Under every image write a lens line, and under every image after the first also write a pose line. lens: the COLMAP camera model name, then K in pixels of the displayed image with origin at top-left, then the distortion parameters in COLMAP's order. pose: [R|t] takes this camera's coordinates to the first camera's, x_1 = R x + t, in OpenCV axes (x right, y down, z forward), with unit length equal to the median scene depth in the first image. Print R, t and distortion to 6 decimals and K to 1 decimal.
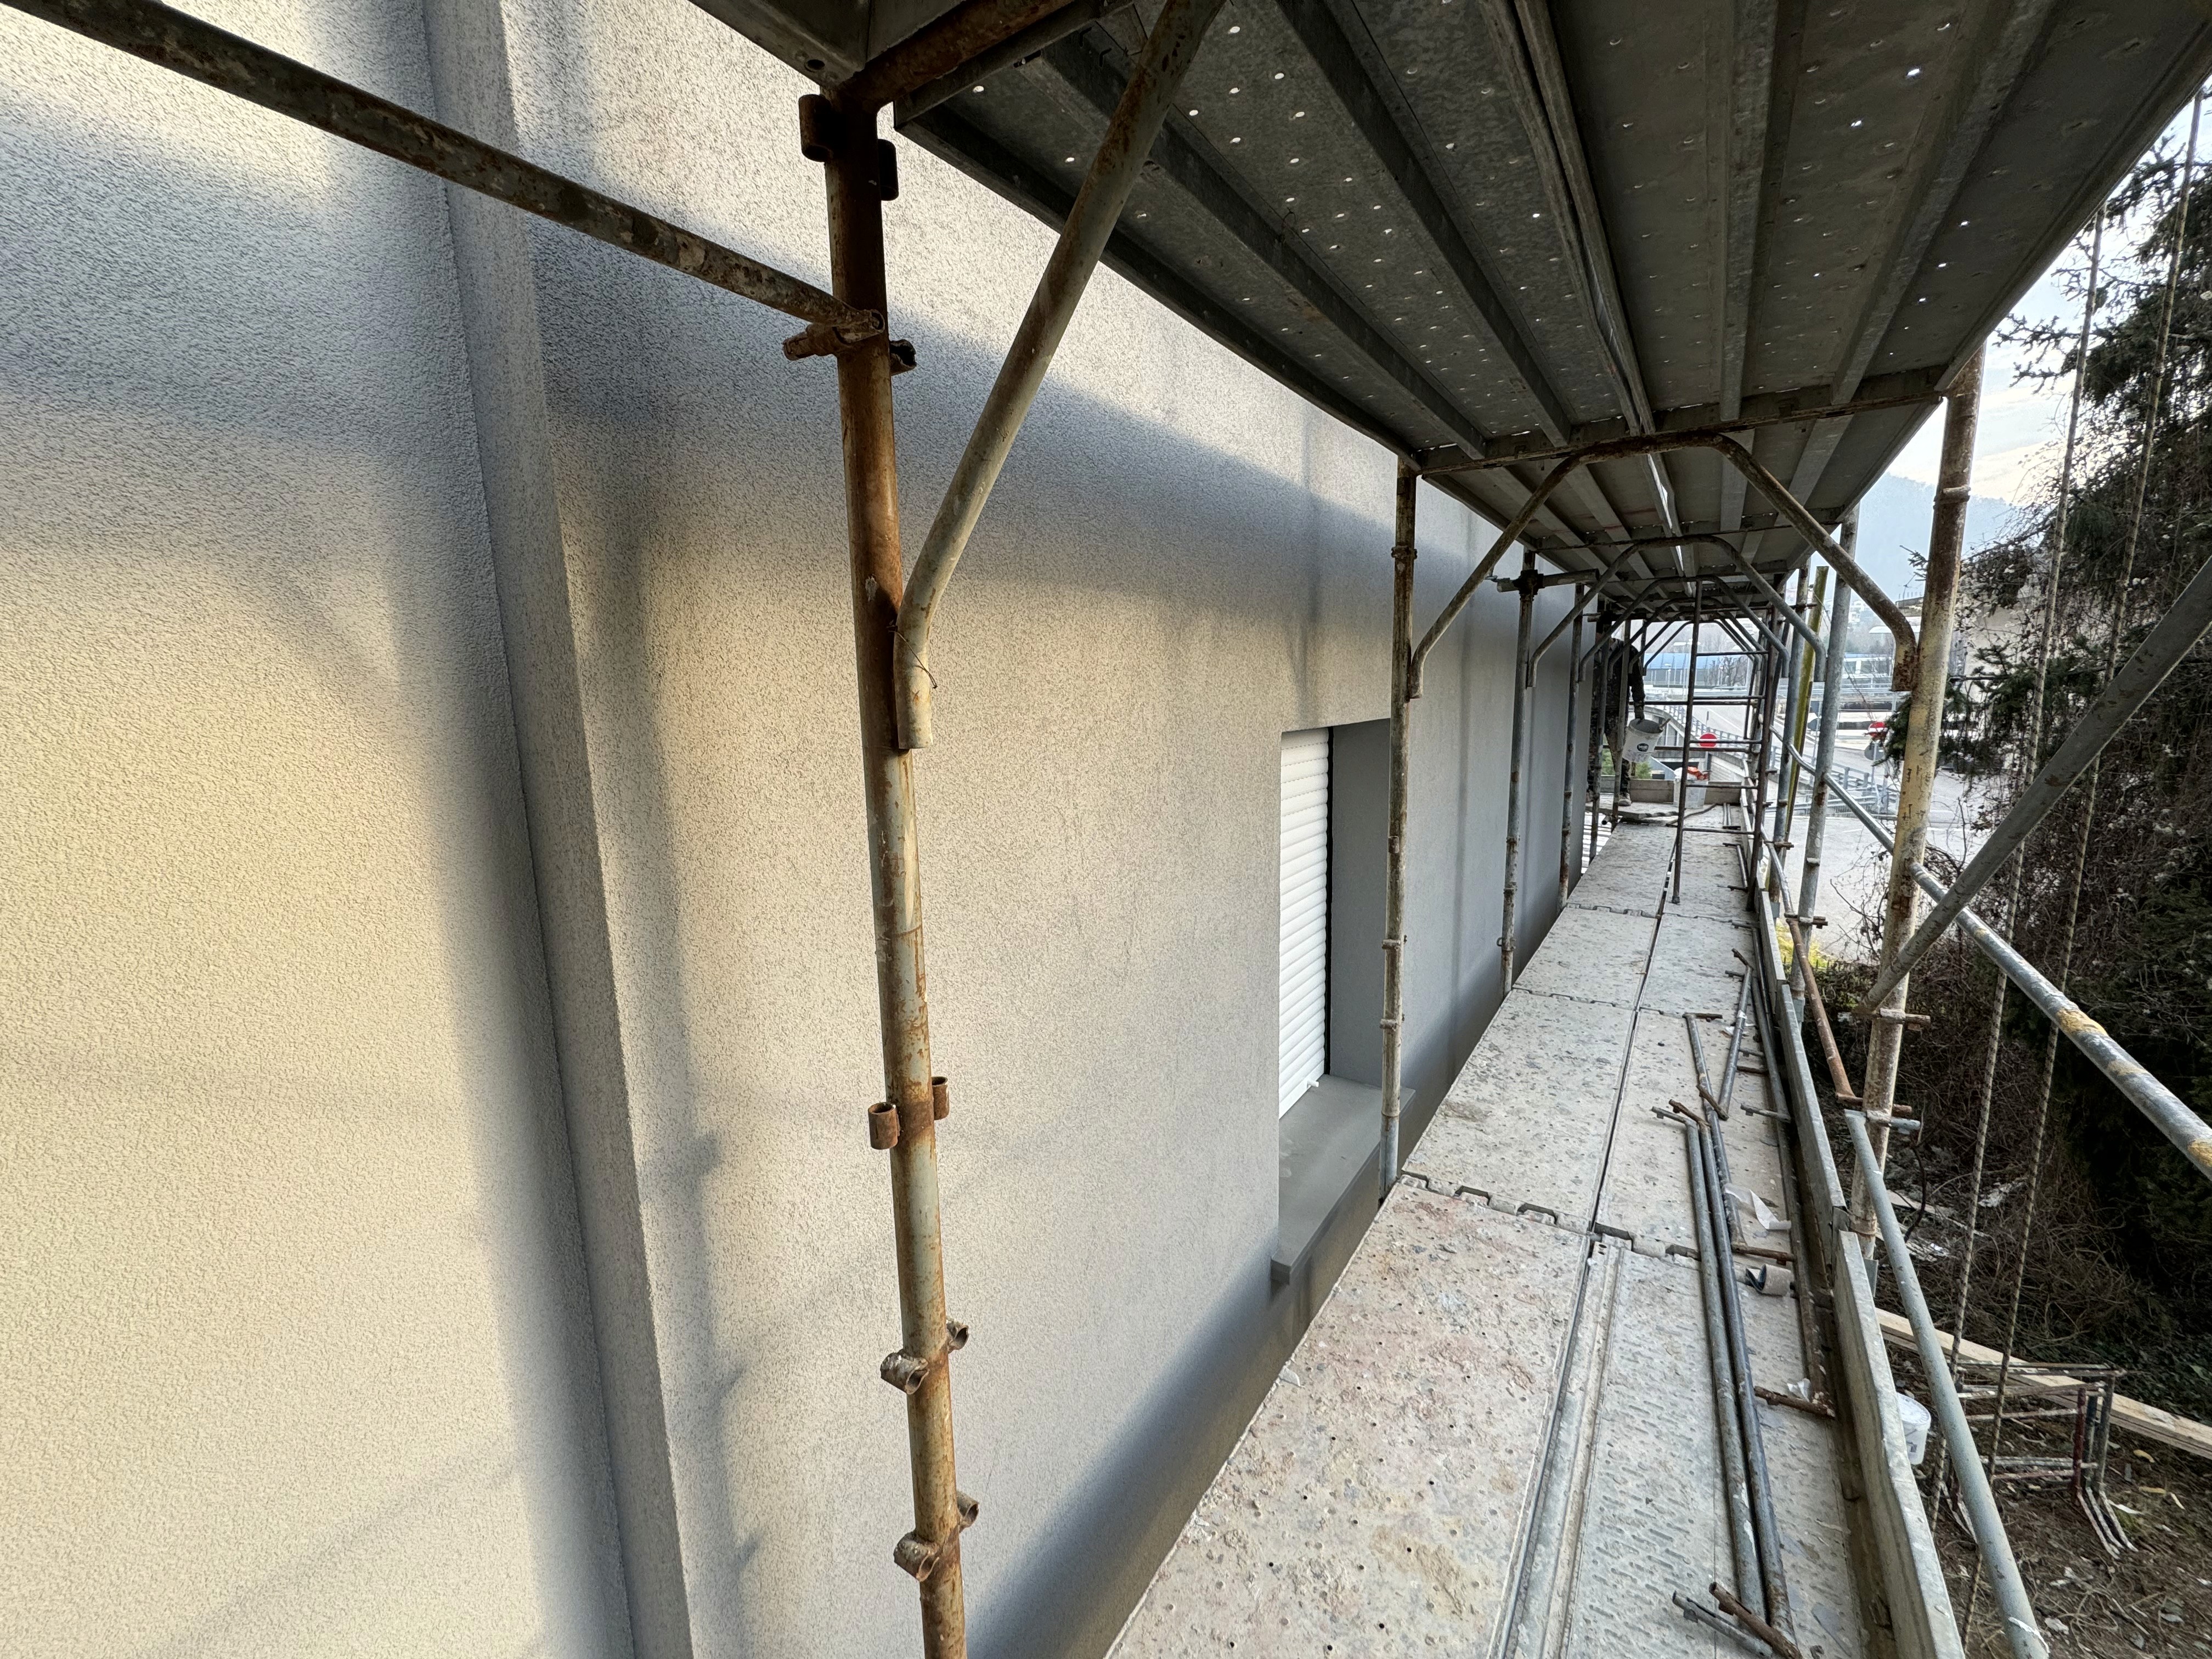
lens RADIAL K [[878.6, 0, 1113.2], [0, 878.6, 828.8], [0, 0, 1]] dist [-0.001170, 0.000003]
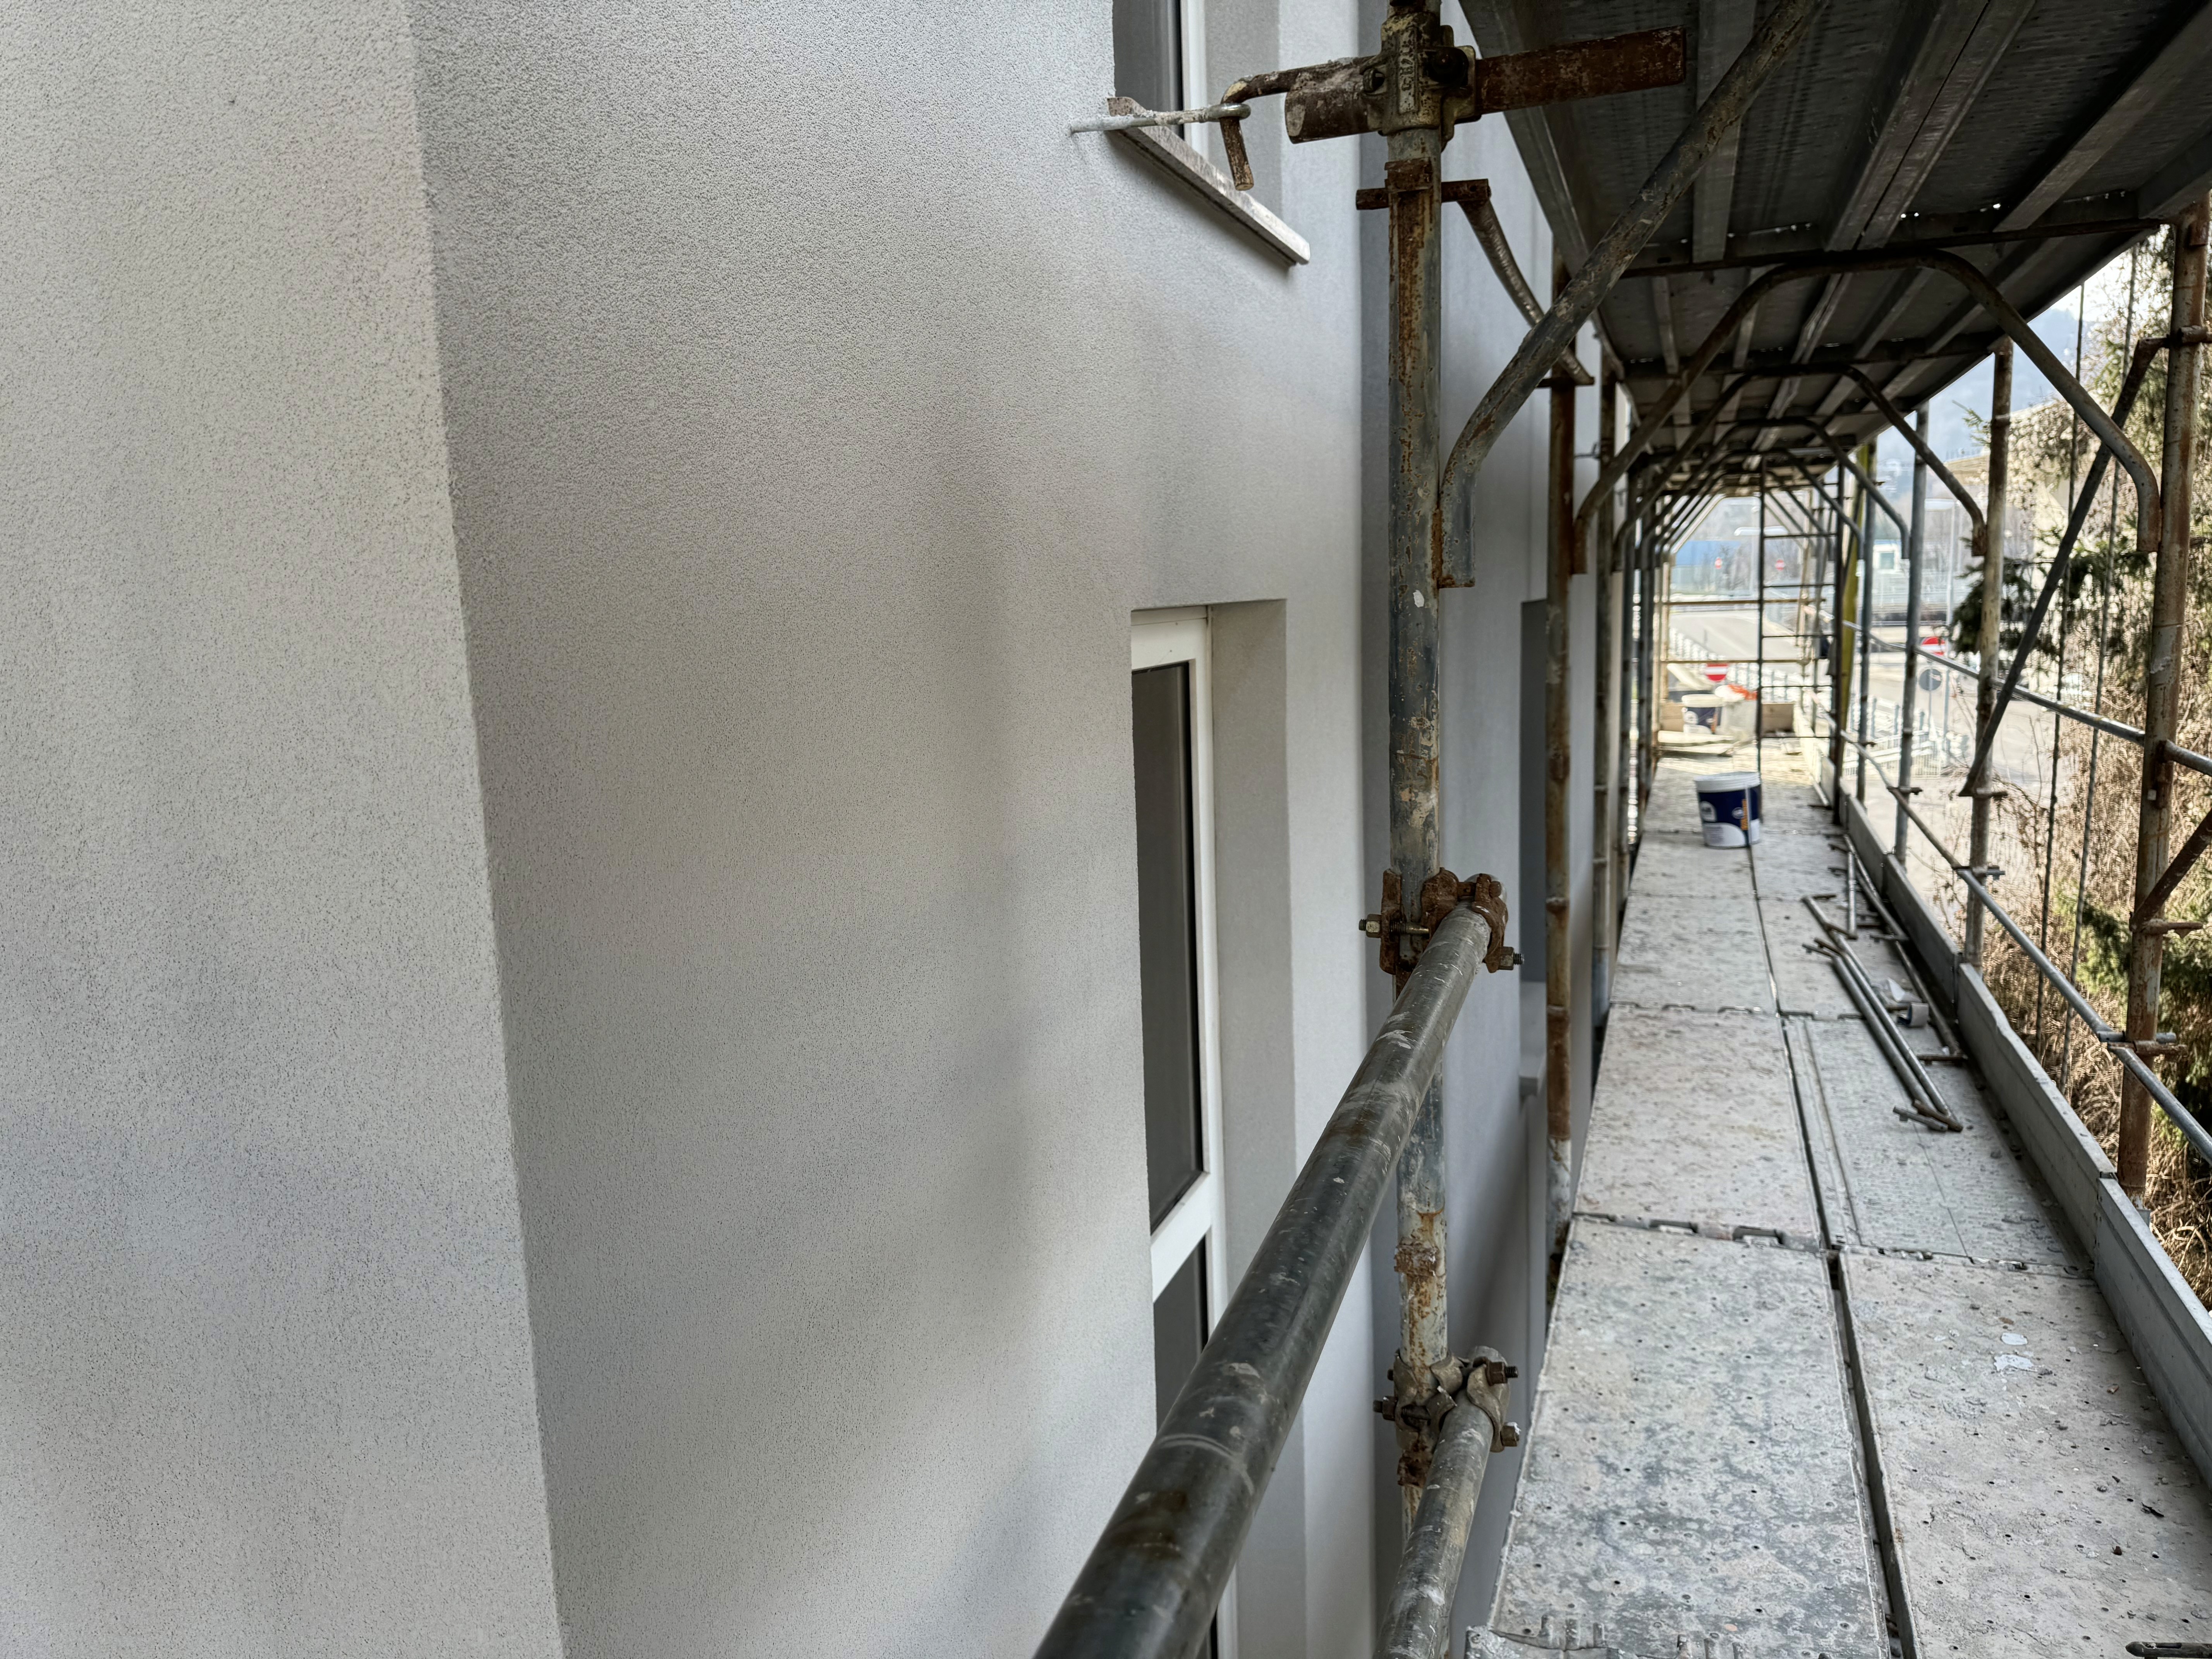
lens RADIAL K [[1535.0, 0, 1106.0], [0, 1535.0, 829.5], [0, 0, 1]] dist [0.000276, -0.002434]
pose [[0.974991, -0.047923, 0.217018, -0.794455], [0.050813, 0.998678, -0.007756, 0.178603], [-0.216360, 0.018590, 0.976137, -0.849051]]
